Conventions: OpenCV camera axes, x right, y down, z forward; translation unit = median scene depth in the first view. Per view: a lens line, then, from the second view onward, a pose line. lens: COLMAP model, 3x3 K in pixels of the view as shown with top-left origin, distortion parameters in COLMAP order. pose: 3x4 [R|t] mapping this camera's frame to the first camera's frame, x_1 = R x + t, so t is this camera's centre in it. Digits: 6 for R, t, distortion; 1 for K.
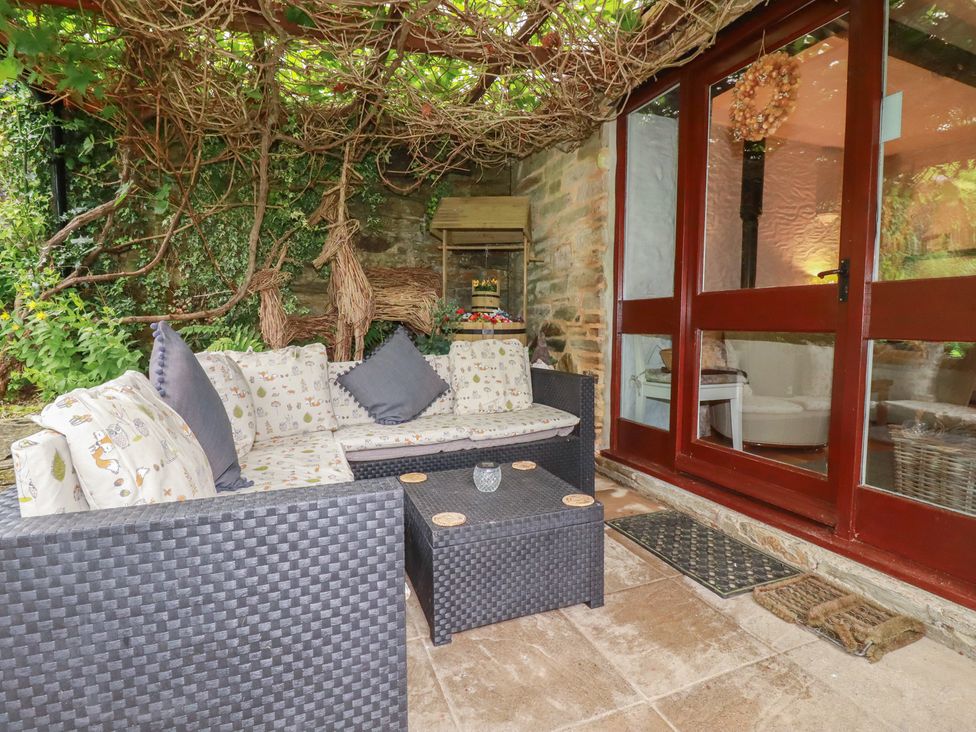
lens RADIAL K [[504.1, 0, 488.0], [0, 504.1, 366.0], [0, 0, 1]] dist [-0.004430, -0.001865]
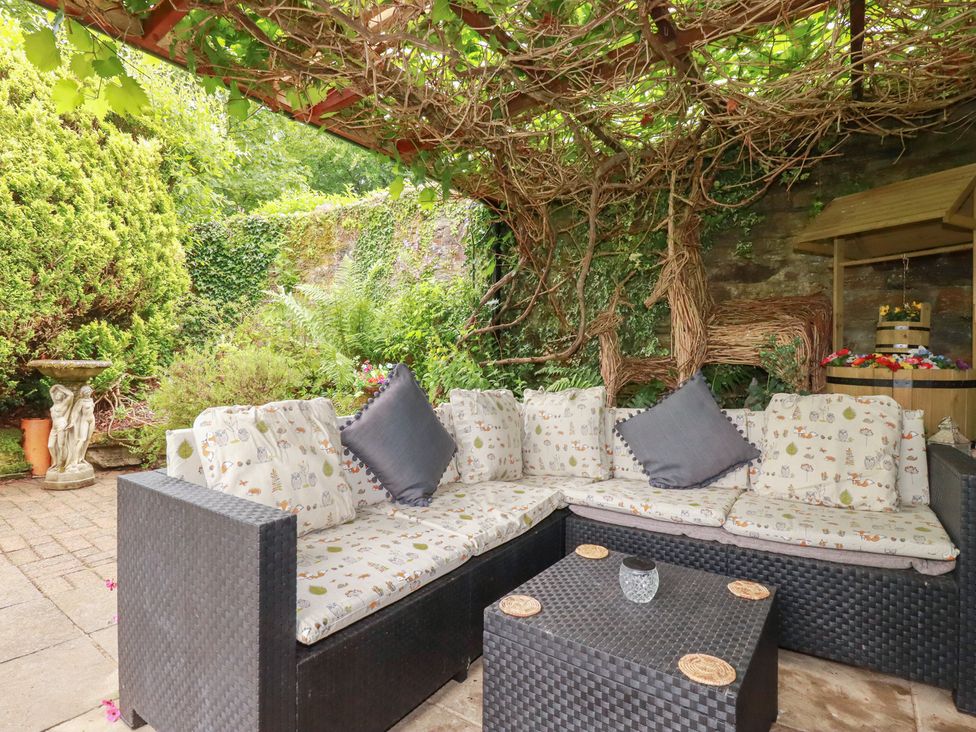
lens RADIAL K [[504.1, 0, 488.0], [0, 504.1, 366.0], [0, 0, 1]] dist [-0.004430, -0.001865]
pose [[0.557228, 0.014944, -0.830225, 0.316371], [-0.082551, 0.995882, -0.037480, -0.028056], [0.826246, 0.089421, 0.556166, 0.257188]]
